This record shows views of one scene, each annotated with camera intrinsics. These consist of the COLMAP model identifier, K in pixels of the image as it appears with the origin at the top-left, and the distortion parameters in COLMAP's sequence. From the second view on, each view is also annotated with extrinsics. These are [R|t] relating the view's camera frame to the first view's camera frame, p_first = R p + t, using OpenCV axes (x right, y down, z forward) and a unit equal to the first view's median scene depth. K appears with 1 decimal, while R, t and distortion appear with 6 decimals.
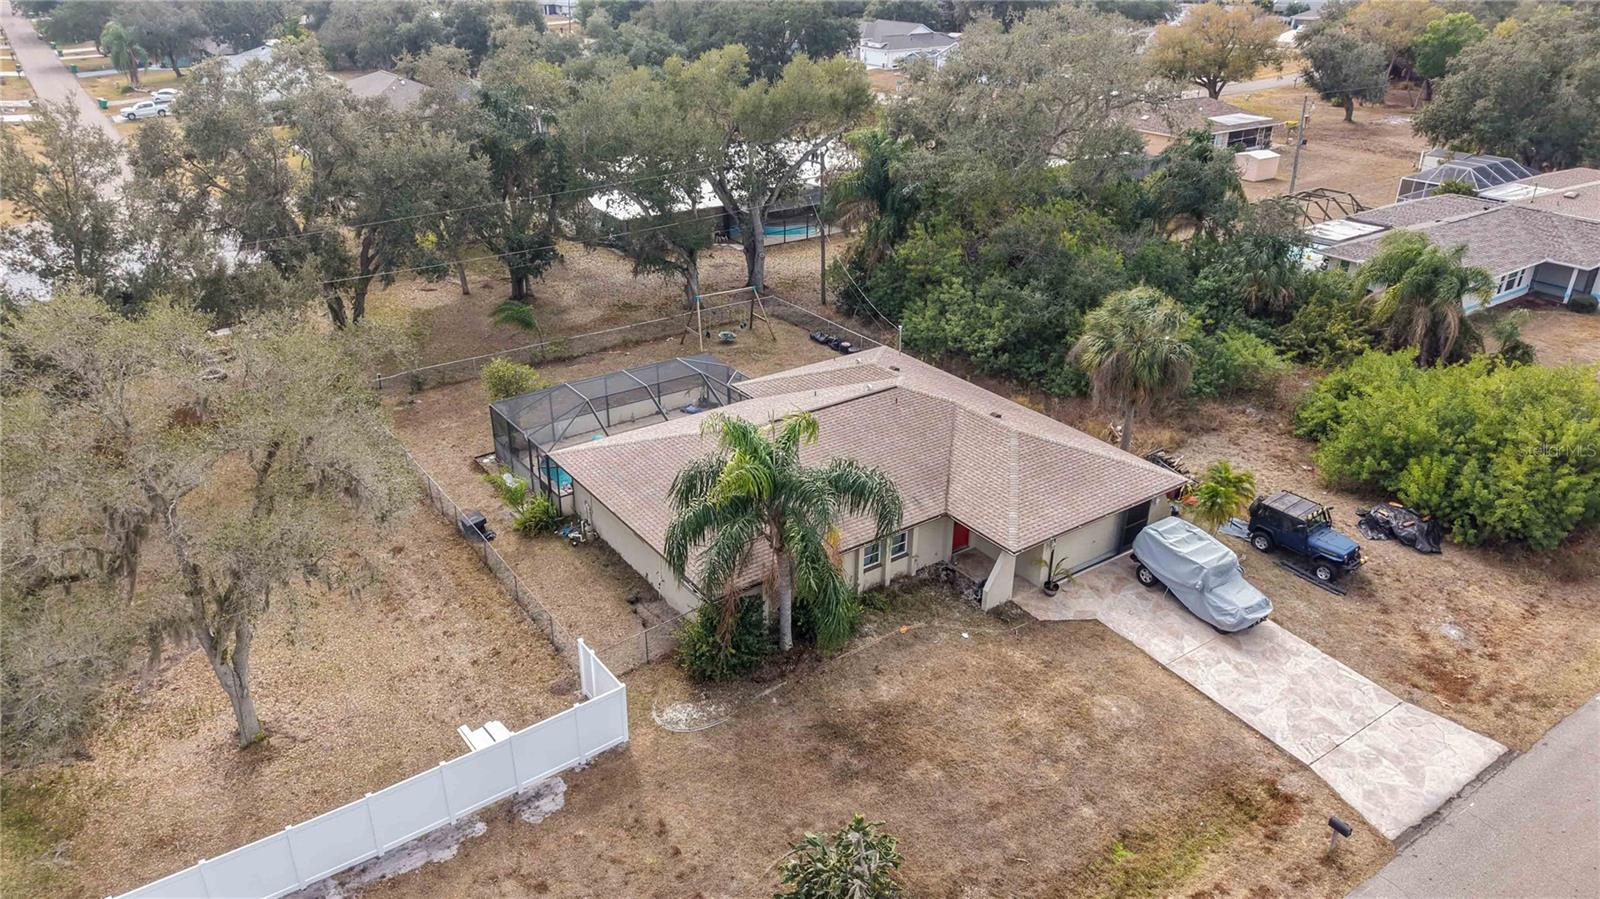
lens RADIAL K [[1077.0, 0, 784.1], [0, 1077.0, 446.6], [0, 0, 1]] dist [-0.010282, 0.021662]
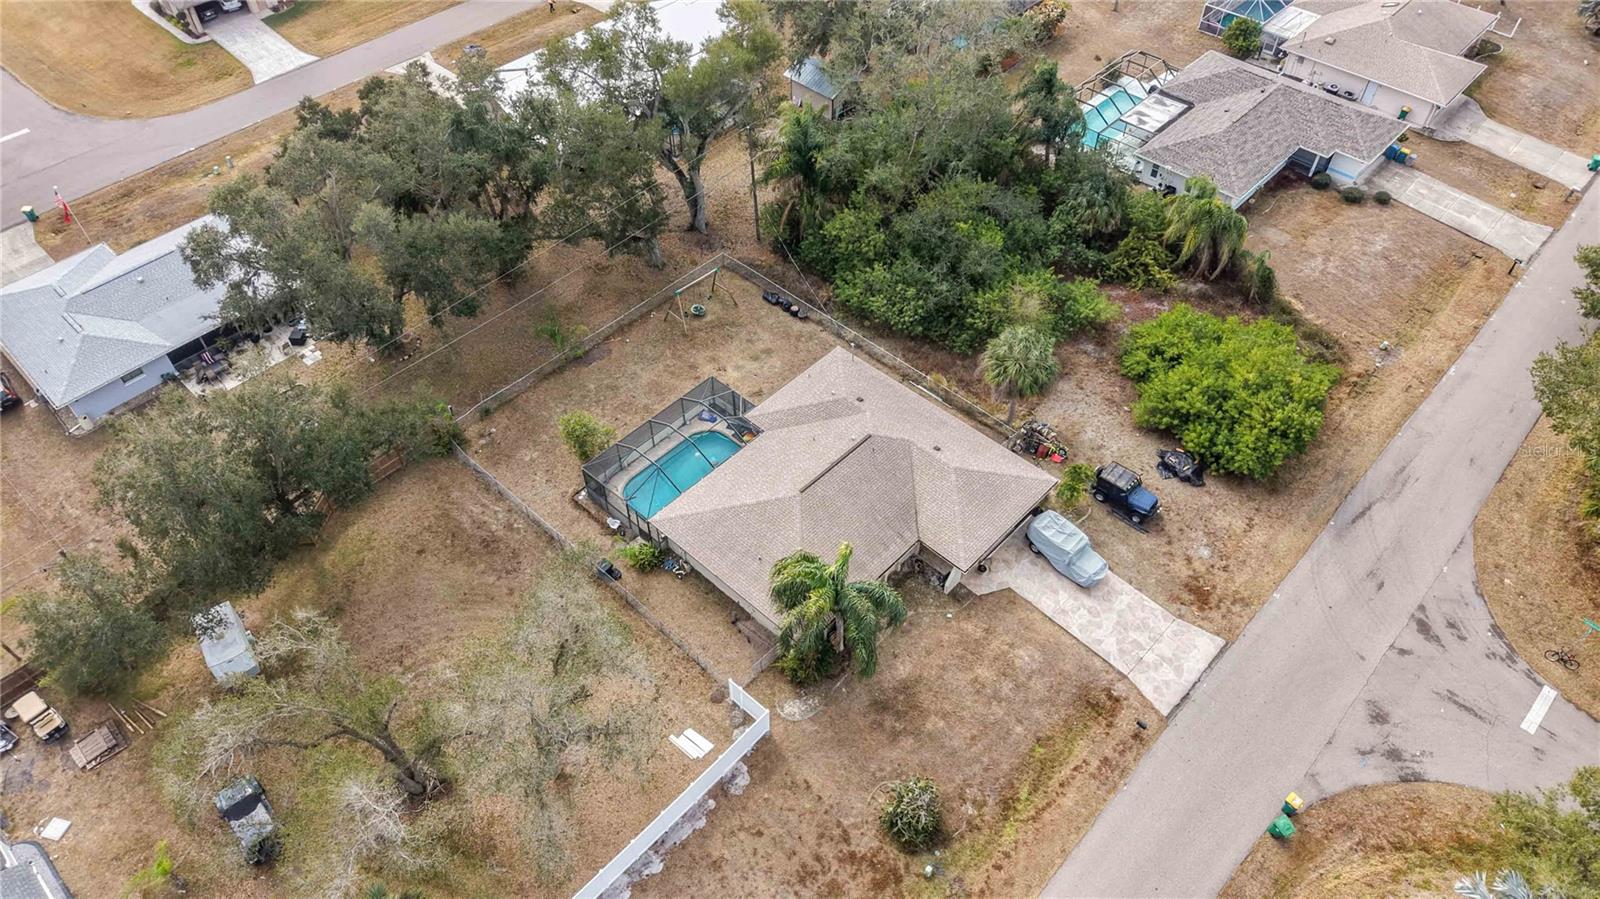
lens RADIAL K [[1066.3, 0, 800.0], [0, 1066.3, 449.5], [0, 0, 1]] dist [0.026778, -0.028199]
pose [[0.978423, -0.157895, 0.133259, -0.217088], [0.096013, 0.918566, 0.383429, -0.697724], [-0.182949, -0.362361, 0.913906, -0.388119]]
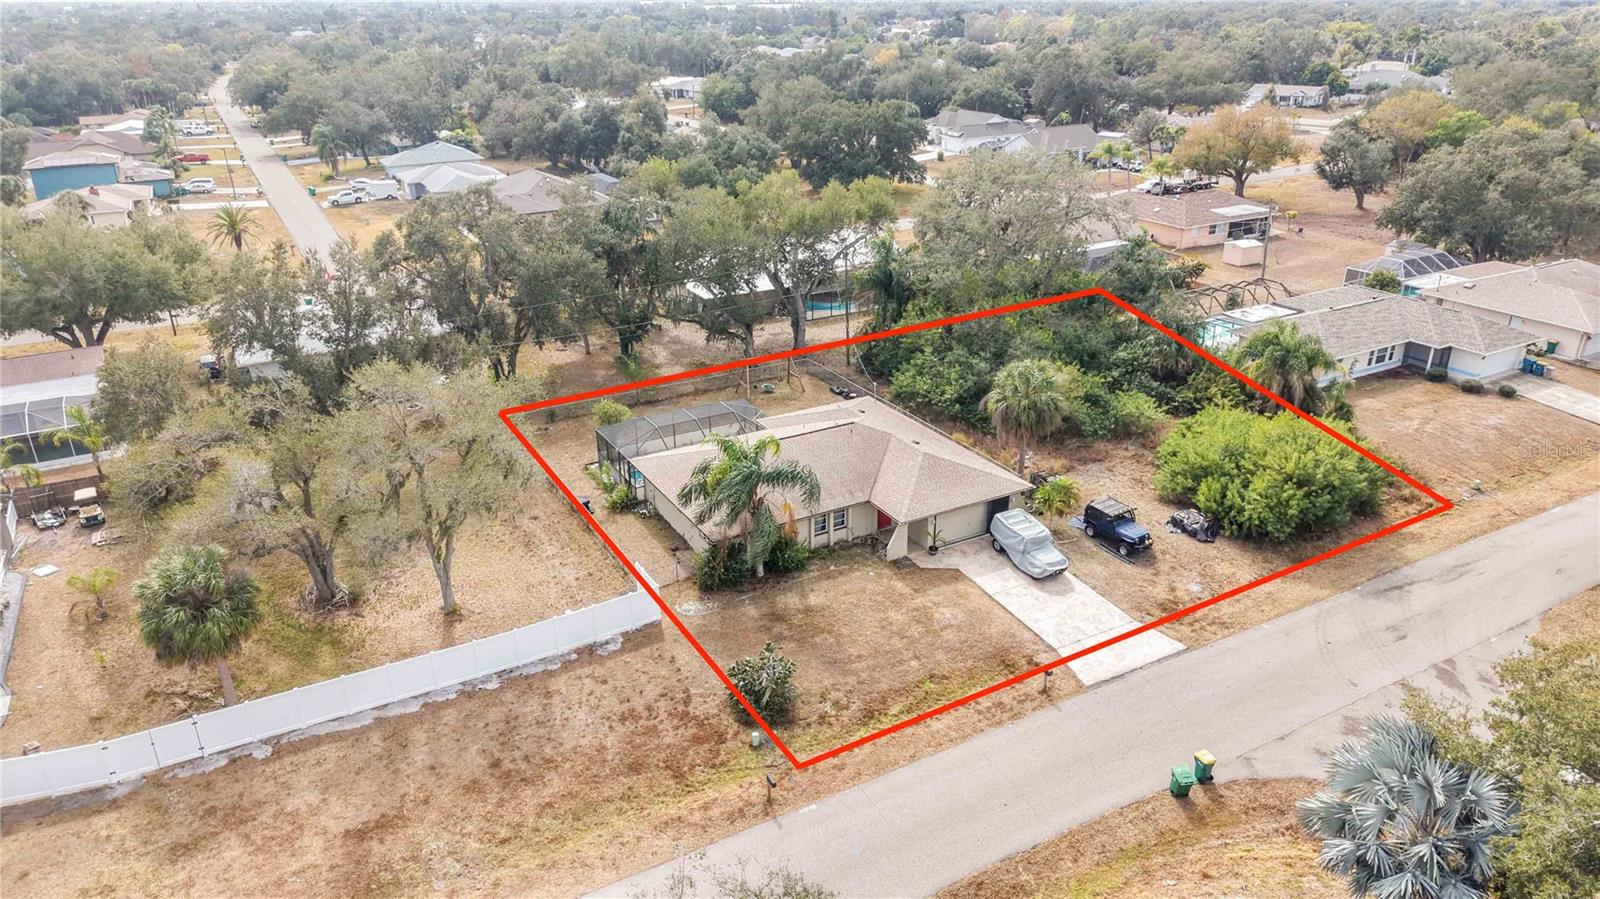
lens RADIAL K [[1066.3, 0, 800.0], [0, 1066.3, 449.5], [0, 0, 1]] dist [0.026778, -0.028199]
pose [[0.994837, 0.024229, -0.098551, 0.203260], [-0.028525, 0.998693, -0.042421, 0.055892], [0.097394, 0.045014, 0.994227, -0.588799]]
